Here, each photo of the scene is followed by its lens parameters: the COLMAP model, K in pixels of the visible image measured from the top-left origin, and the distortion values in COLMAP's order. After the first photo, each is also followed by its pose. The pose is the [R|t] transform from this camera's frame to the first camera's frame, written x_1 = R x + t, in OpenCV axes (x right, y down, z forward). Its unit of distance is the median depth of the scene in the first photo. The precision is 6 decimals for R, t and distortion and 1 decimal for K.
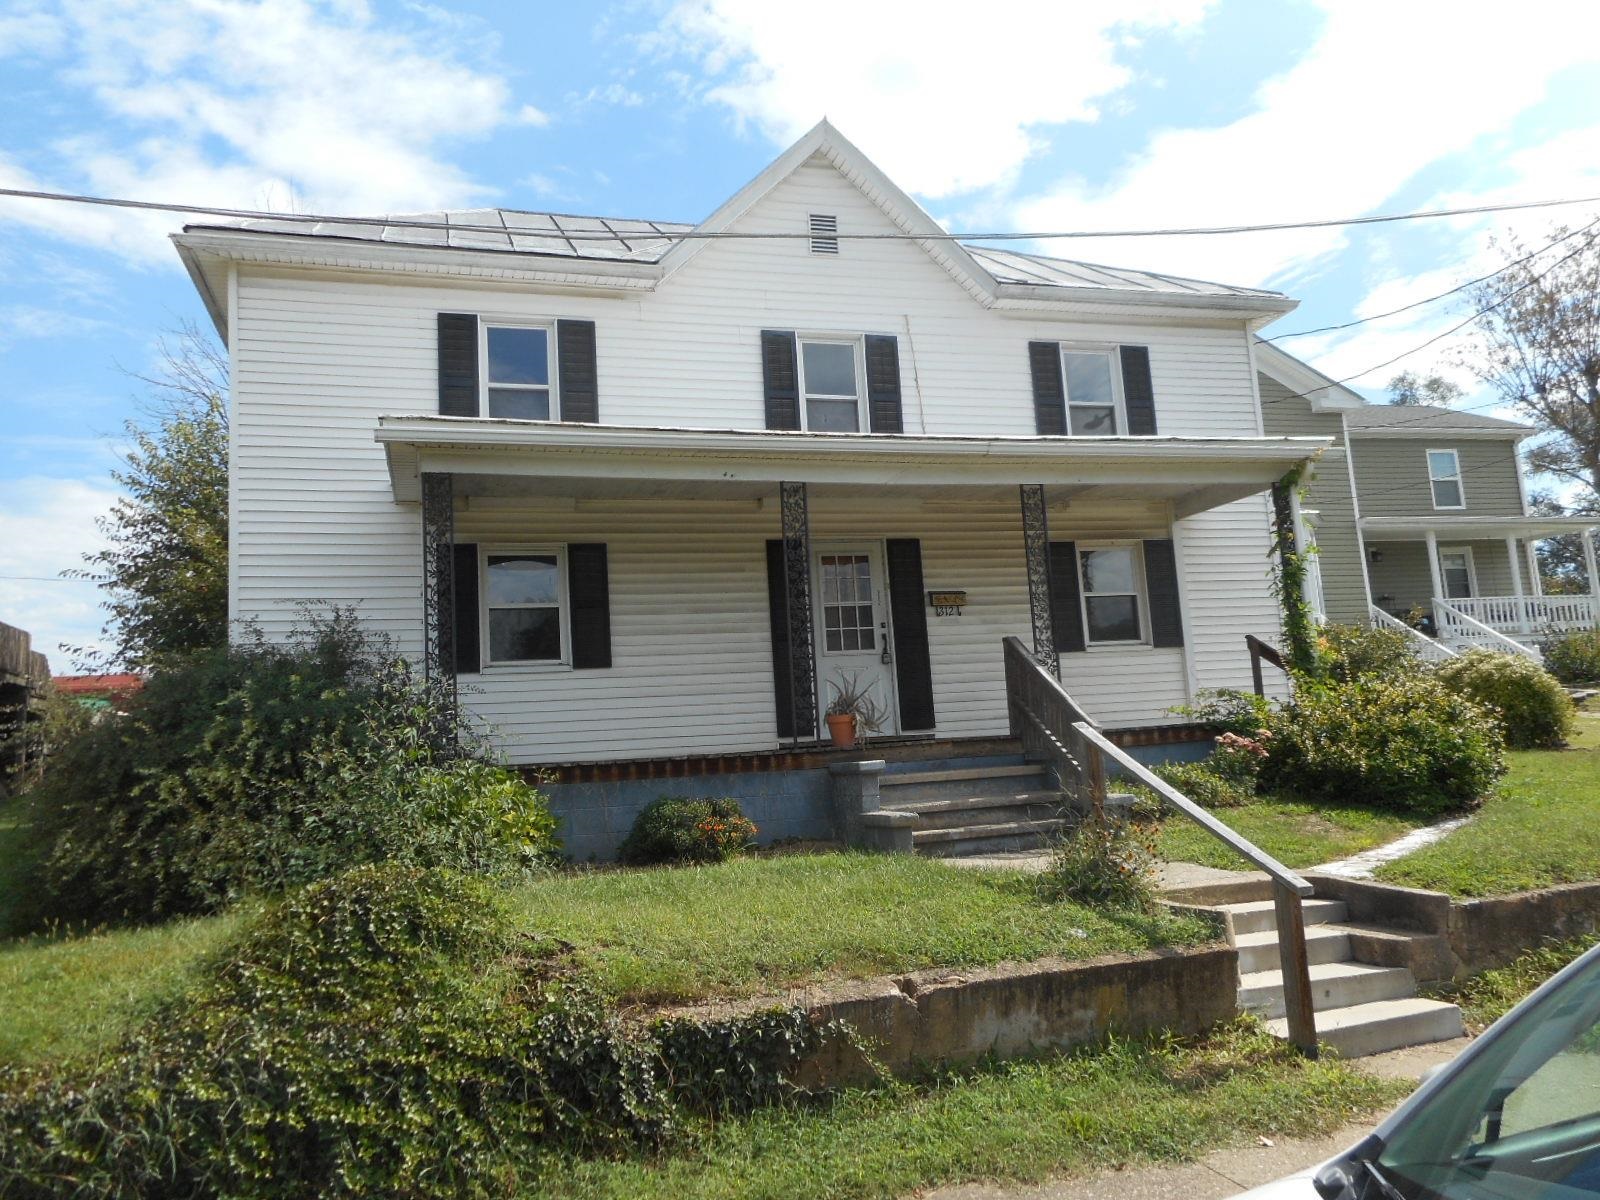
lens RADIAL K [[1168.8, 0, 800.0], [0, 1168.8, 600.0], [0, 0, 1]] dist [0.005441, -0.000707]
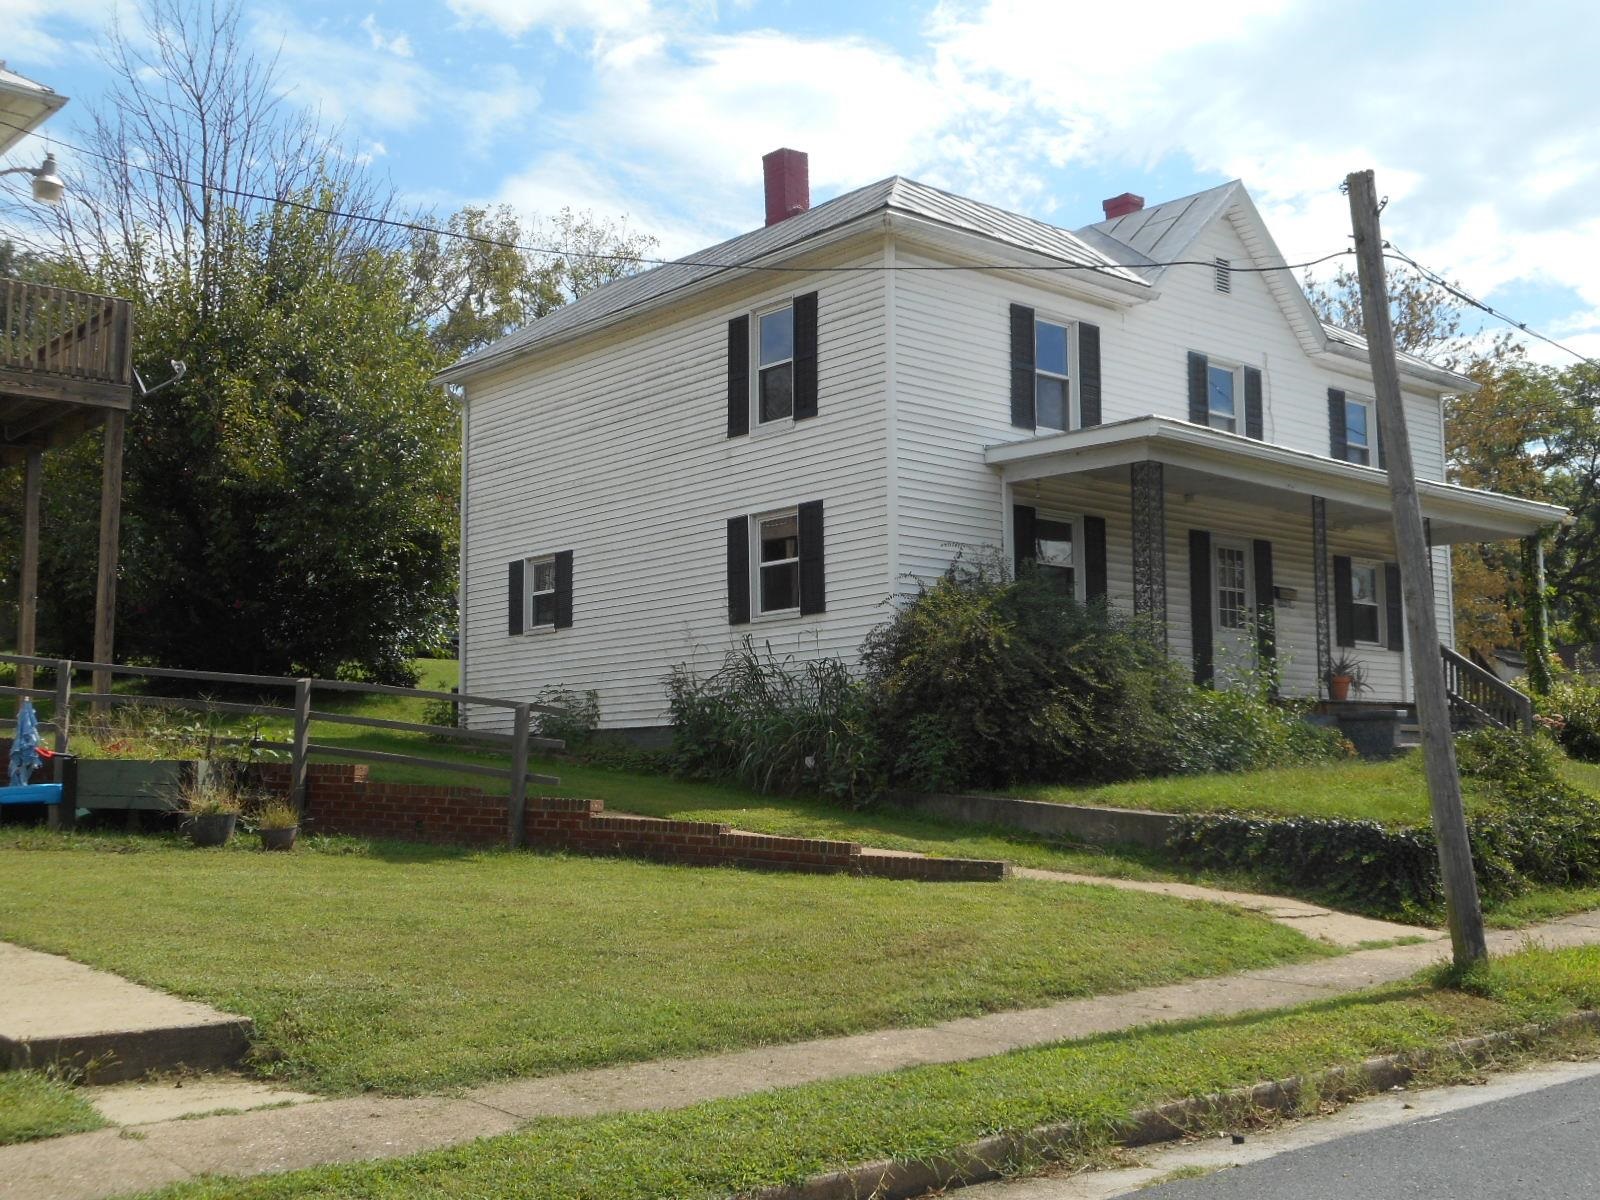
lens RADIAL K [[1824.3, 0, 800.0], [0, 1824.3, 600.0], [0, 0, 1]] dist [-0.167663, 0.004495]
pose [[0.915843, 0.104982, 0.387570, -1.075276], [-0.111494, 0.993749, -0.005713, 0.073154], [-0.385747, -0.037980, 0.921823, -0.536621]]
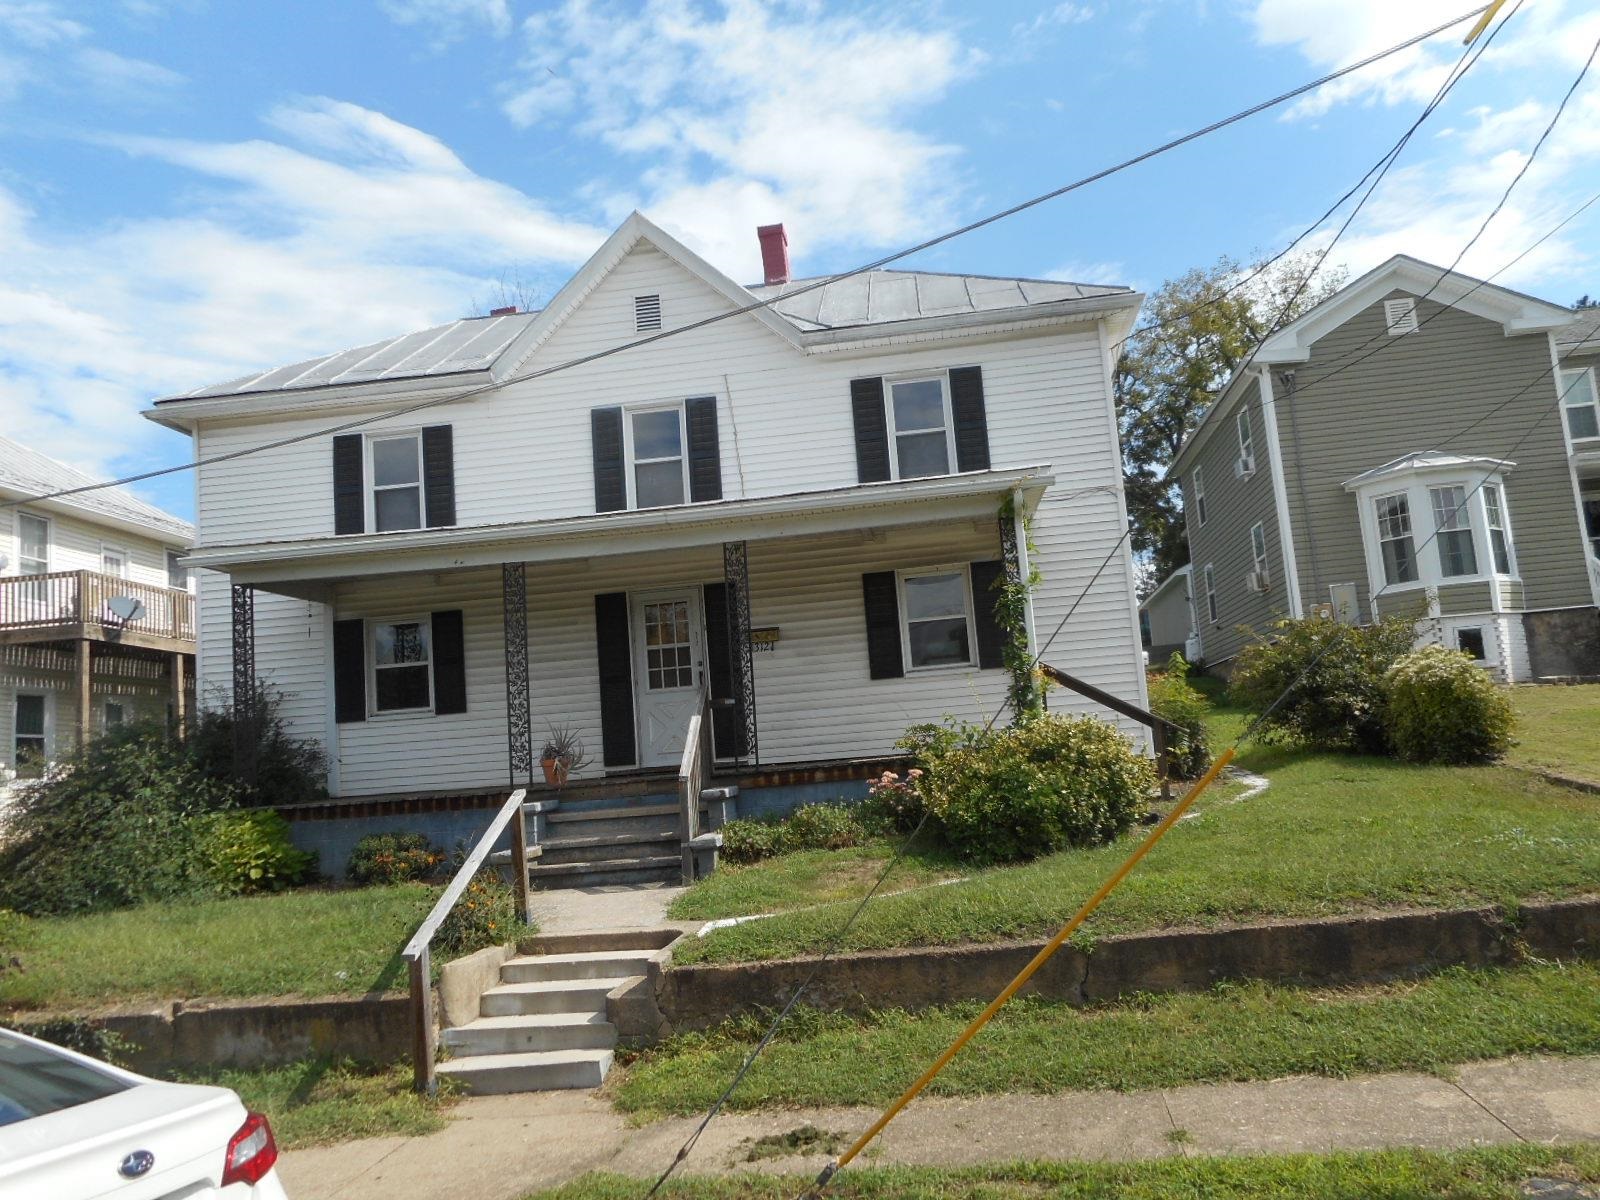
lens RADIAL K [[1179.6, 0, 800.0], [0, 1179.6, 600.0], [0, 0, 1]] dist [0.033578, -0.009925]
pose [[0.911931, -0.053560, -0.406833, 0.617420], [0.070520, 0.997150, 0.026798, -0.062235], [0.404239, -0.053128, 0.913109, 0.015825]]
